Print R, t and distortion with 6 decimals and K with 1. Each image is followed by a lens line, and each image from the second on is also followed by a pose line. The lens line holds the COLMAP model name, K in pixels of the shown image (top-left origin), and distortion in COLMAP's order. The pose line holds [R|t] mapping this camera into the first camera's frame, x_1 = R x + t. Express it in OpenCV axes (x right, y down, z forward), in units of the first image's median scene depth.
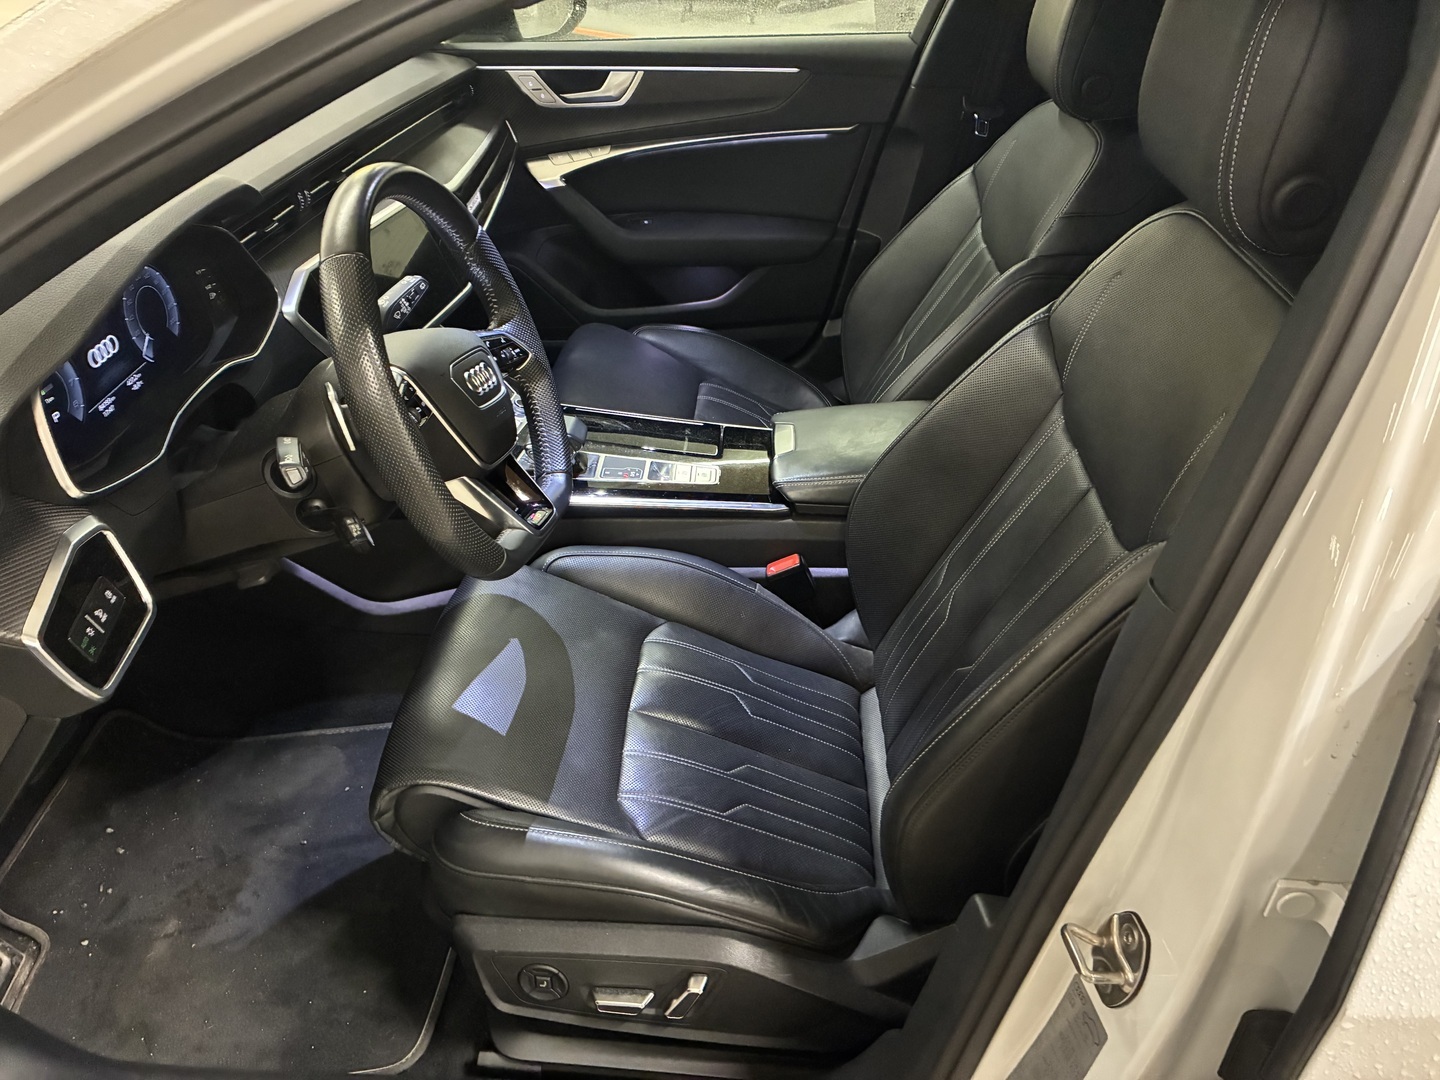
lens RADIAL K [[1097.7, 0, 733.9], [0, 1097.7, 526.5], [0, 0, 1]] dist [0.061608, -0.085201]
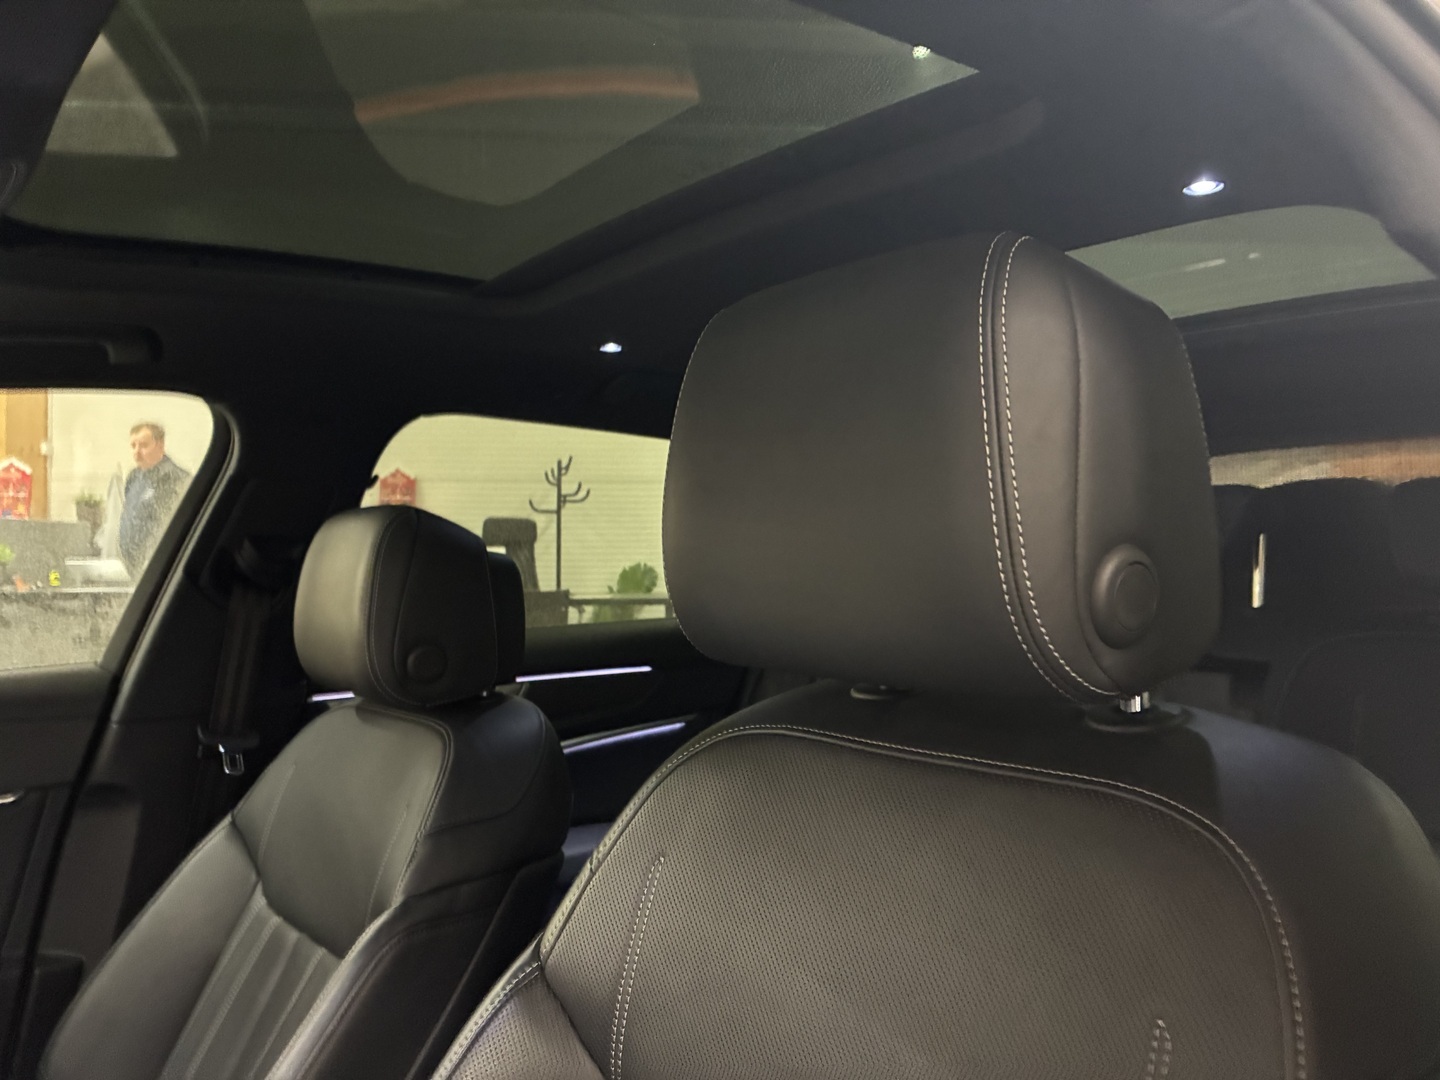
lens RADIAL K [[1097.7, 0, 733.9], [0, 1097.7, 526.5], [0, 0, 1]] dist [0.061608, -0.085201]
pose [[0.772465, 0.004020, 0.635044, 0.023065], [0.360781, 0.820160, -0.444044, -0.058617], [-0.522623, 0.572120, 0.632095, 0.306869]]
